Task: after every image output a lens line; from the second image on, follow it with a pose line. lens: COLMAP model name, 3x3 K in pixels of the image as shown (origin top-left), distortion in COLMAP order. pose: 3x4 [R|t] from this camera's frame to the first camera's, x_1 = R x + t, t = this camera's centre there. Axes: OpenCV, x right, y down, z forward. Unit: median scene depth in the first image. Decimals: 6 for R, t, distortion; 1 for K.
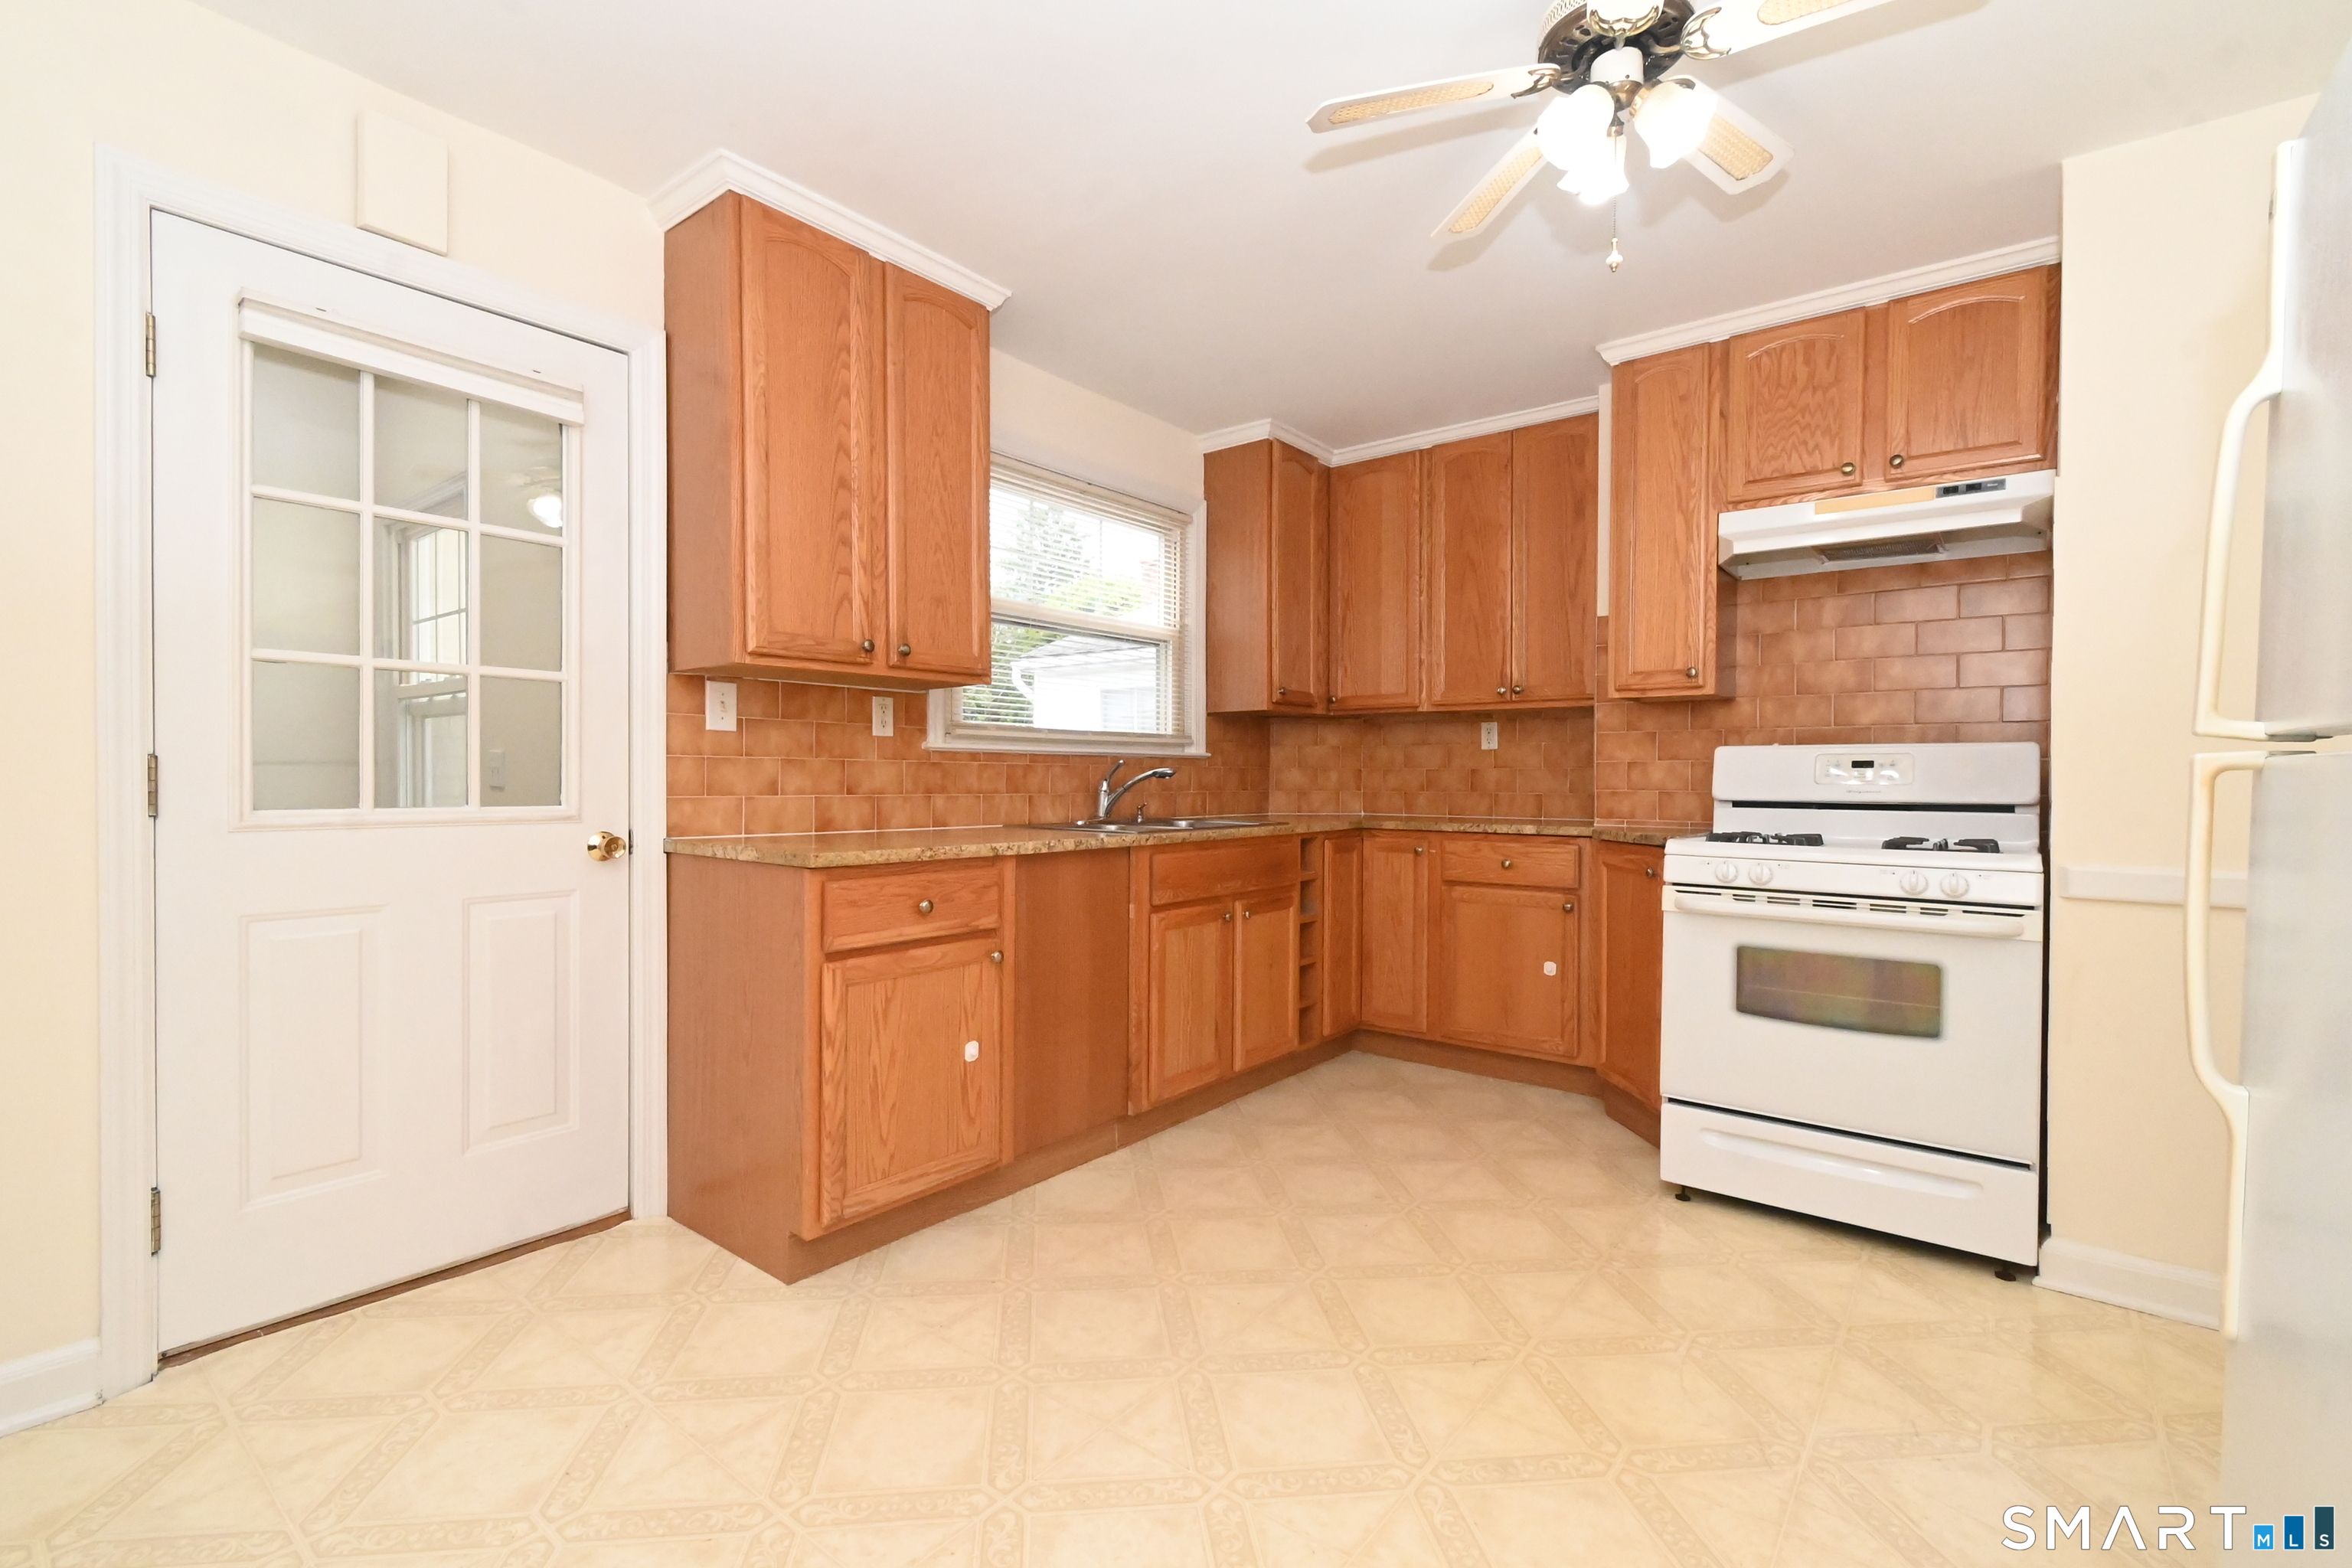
lens RADIAL K [[1048.2, 0, 1167.0], [0, 1048.2, 790.1], [0, 0, 1]] dist [0.002952, -0.000196]
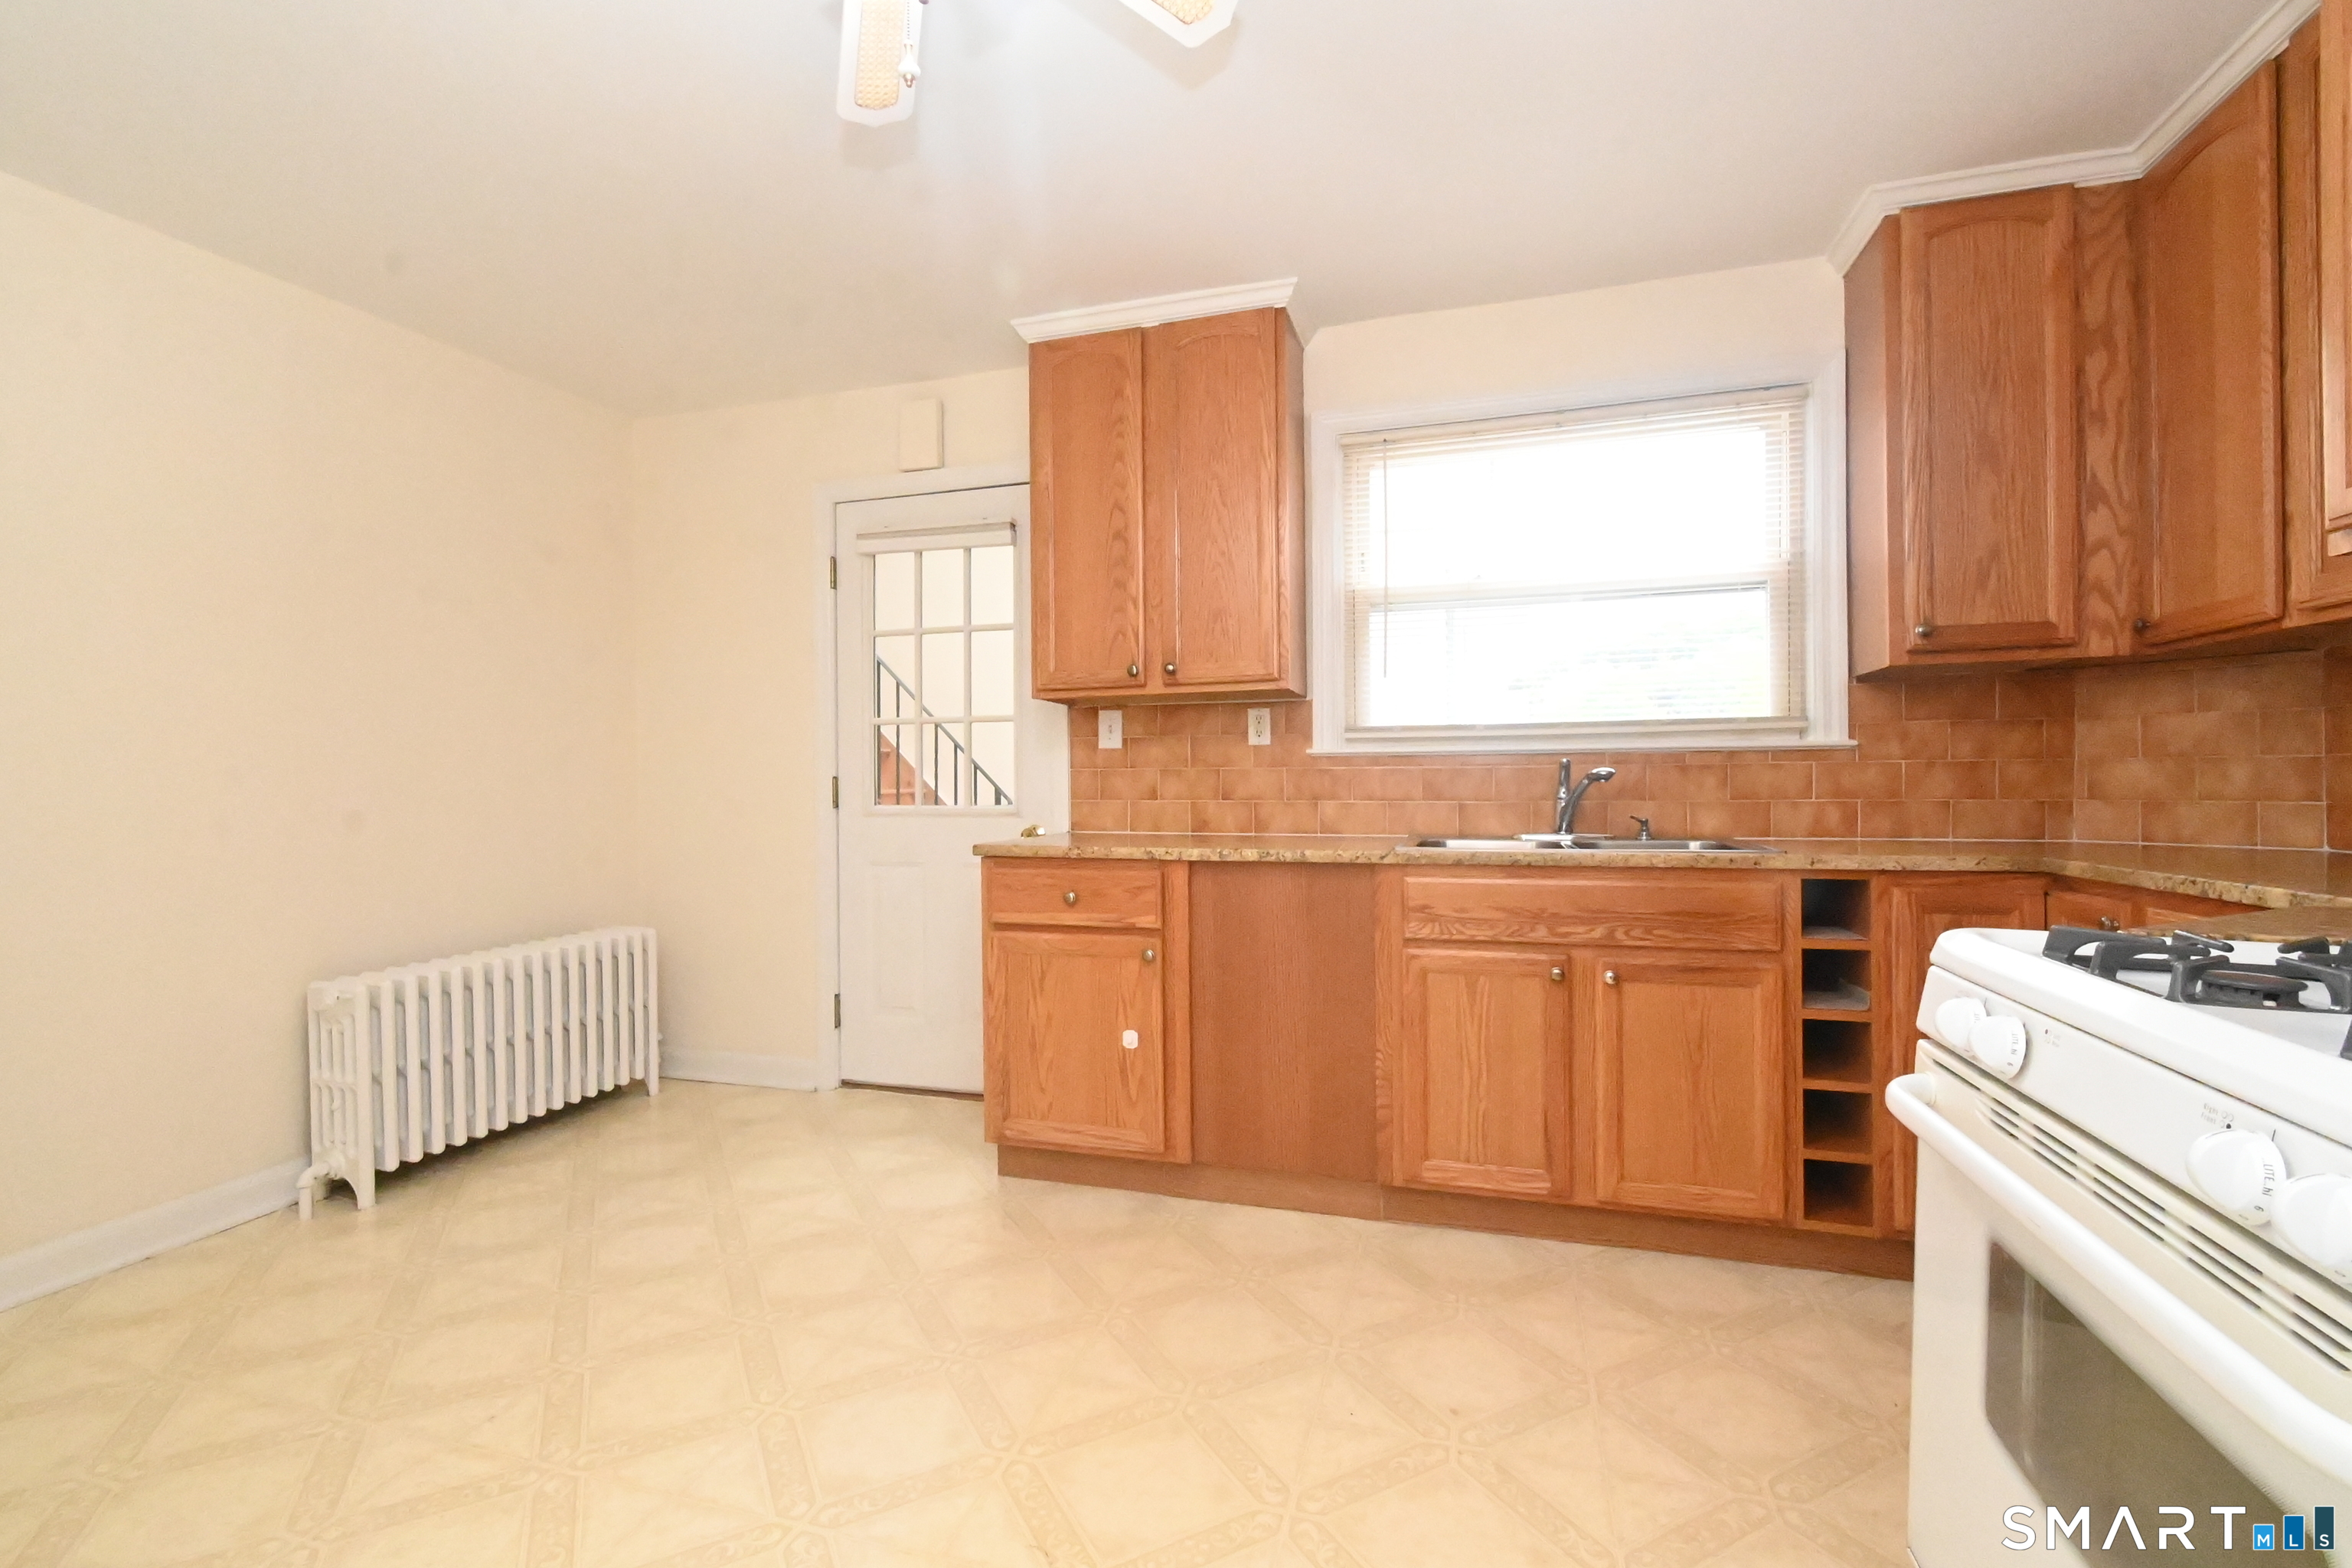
lens RADIAL K [[1048.2, 0, 1163.1], [0, 1048.2, 783.7], [0, 0, 1]] dist [0.002952, -0.000196]
pose [[0.359842, -0.005683, -0.932996, 0.701903], [-0.001557, 0.999976, -0.006692, -0.005264], [0.933012, 0.003861, 0.359825, 0.541815]]
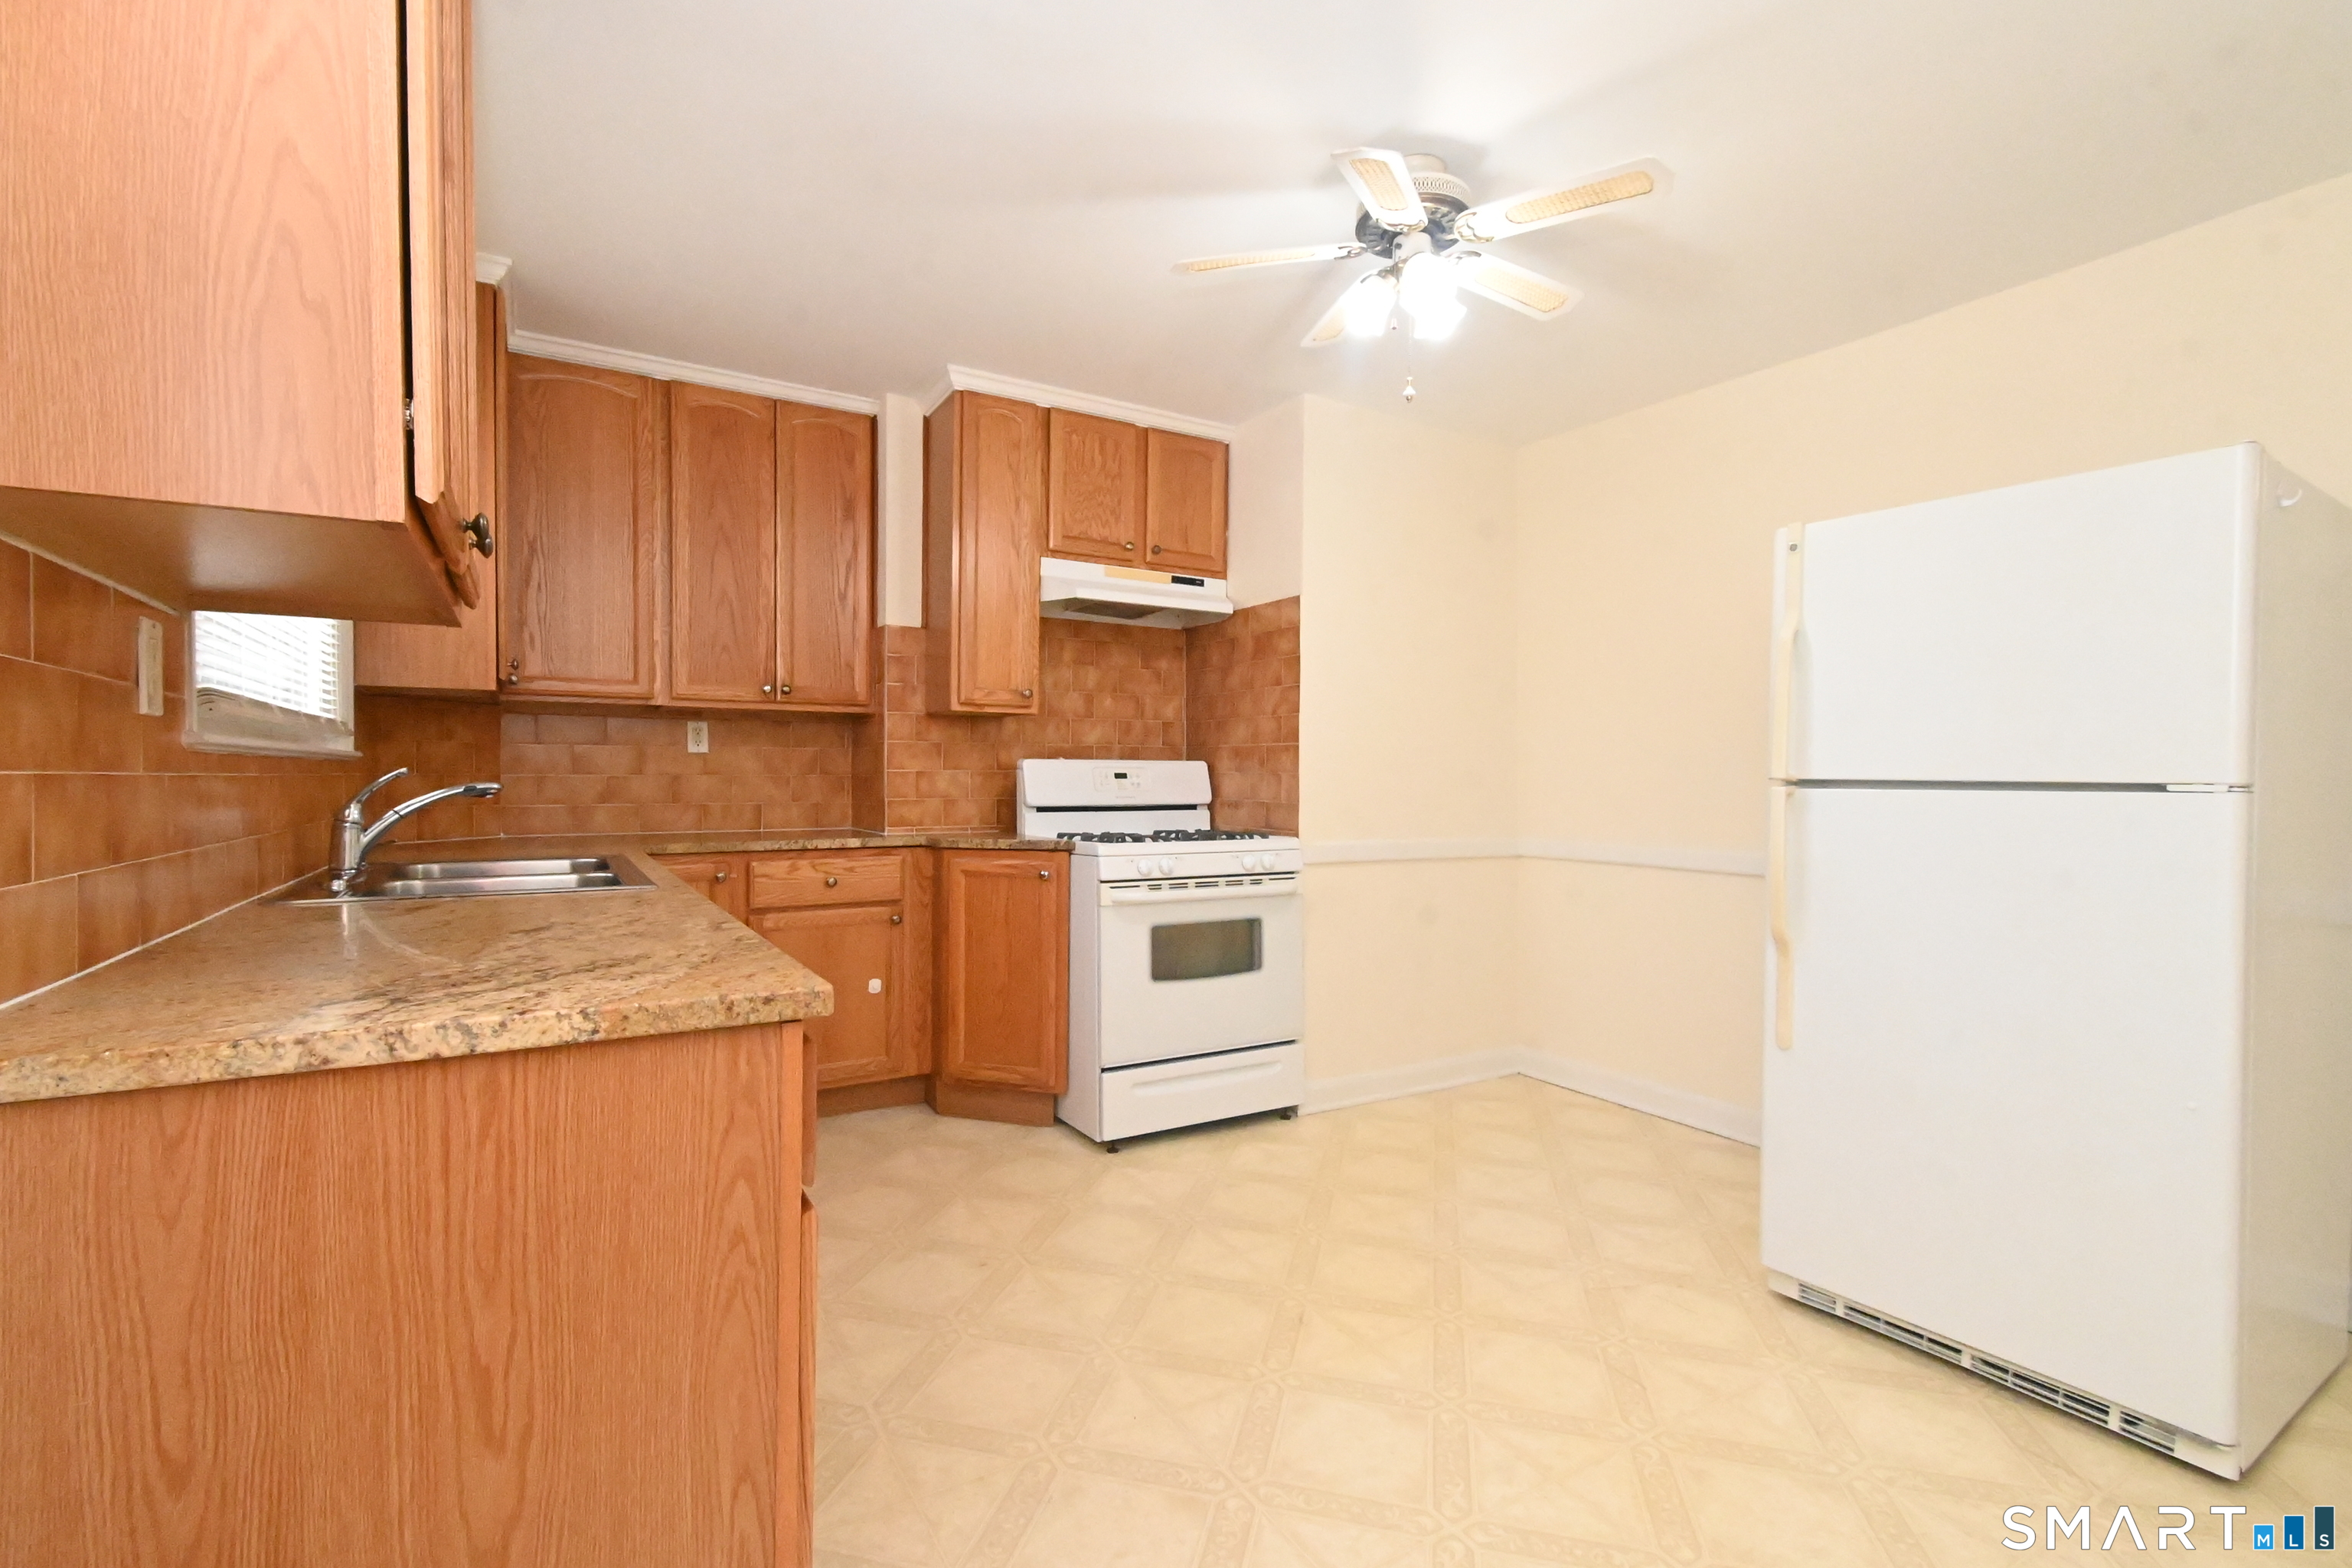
lens RADIAL K [[1048.2, 0, 1160.1], [0, 1048.2, 788.6], [0, 0, 1]] dist [0.002952, -0.000196]
pose [[0.348869, -0.014032, 0.937066, -0.533210], [0.008428, 0.999894, 0.011835, -0.024109], [-0.937133, 0.003769, 0.348951, 0.505280]]
